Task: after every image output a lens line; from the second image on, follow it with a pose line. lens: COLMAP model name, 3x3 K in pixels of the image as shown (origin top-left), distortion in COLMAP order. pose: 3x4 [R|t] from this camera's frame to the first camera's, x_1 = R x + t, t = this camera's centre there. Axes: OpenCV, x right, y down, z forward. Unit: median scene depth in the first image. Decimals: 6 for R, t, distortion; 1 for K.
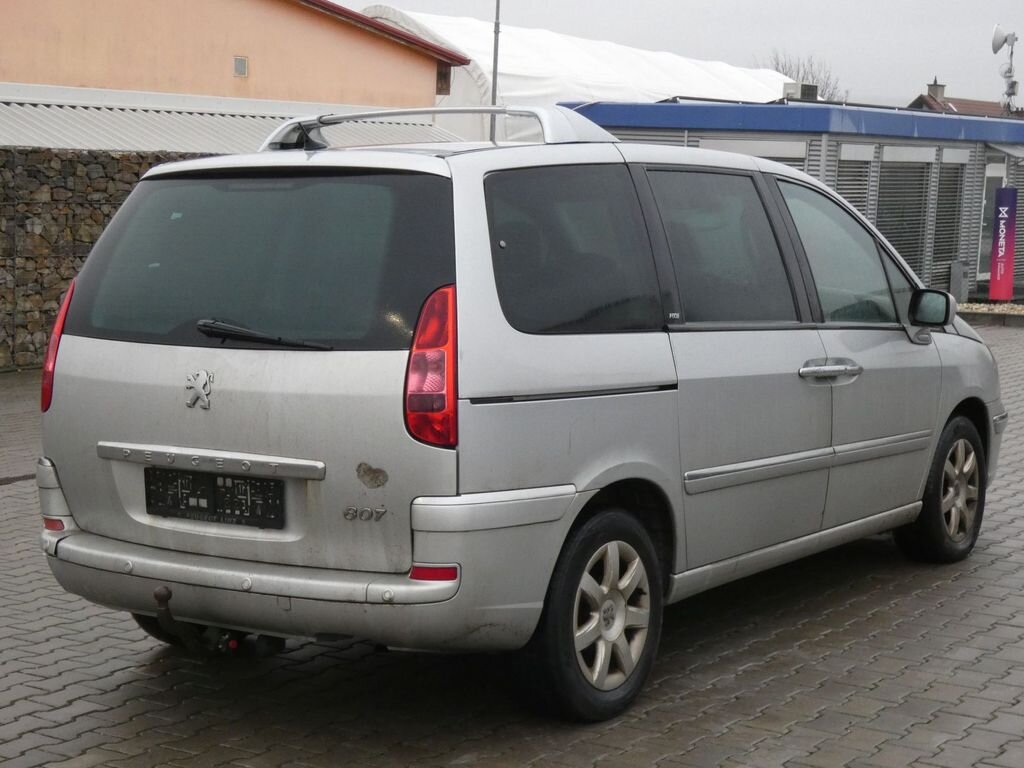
lens RADIAL K [[1794.8, 0, 508.5], [0, 1794.8, 387.1], [0, 0, 1]] dist [0.104279, 0.000000]
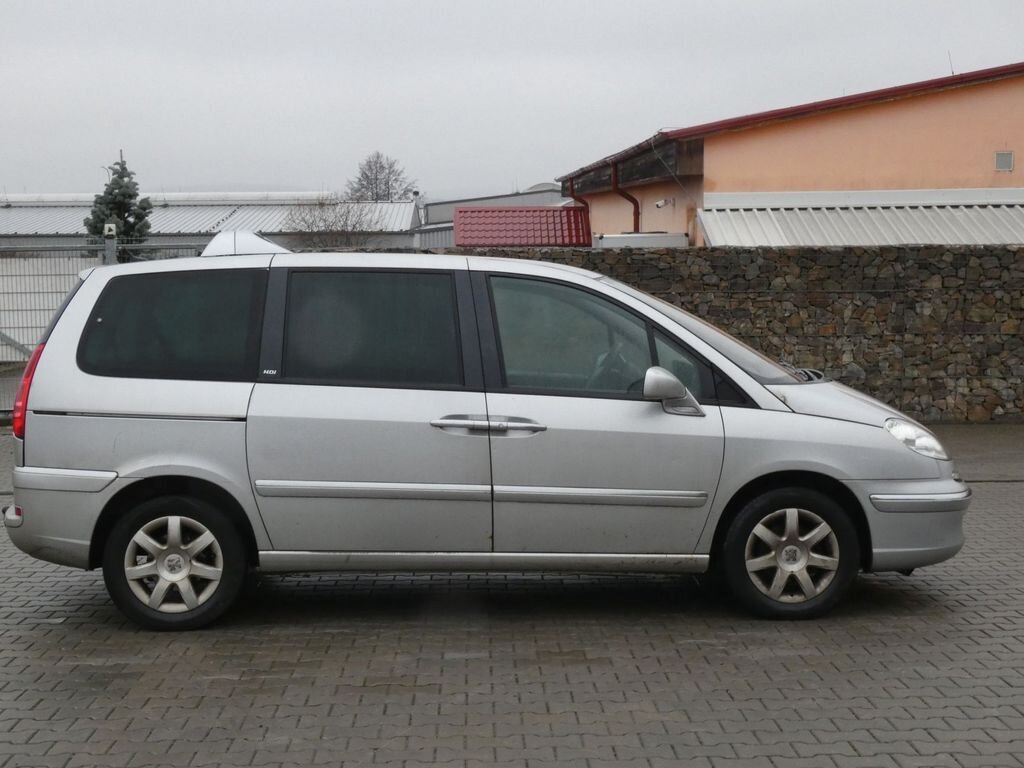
lens RADIAL K [[1586.0, 0, 513.0], [0, 1586.0, 389.2], [0, 0, 1]] dist [0.019913, 0.000000]
pose [[0.601436, 0.046630, -0.797559, 1.310873], [-0.075942, 0.997112, 0.001029, -0.044946], [0.795304, 0.059949, 0.603240, 0.411632]]
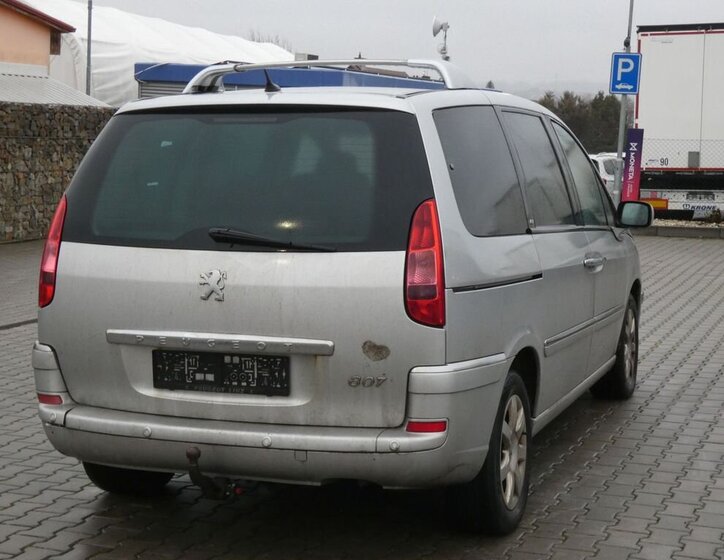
lens RADIAL K [[1306.9, 0, 356.6], [0, 1306.9, 277.9], [0, 0, 1]] dist [0.077799, 0.000000]
pose [[0.970397, -0.019391, 0.240734, -0.281293], [0.018721, 0.999812, 0.005070, -0.006071], [-0.240787, -0.000413, 0.970578, 0.107090]]
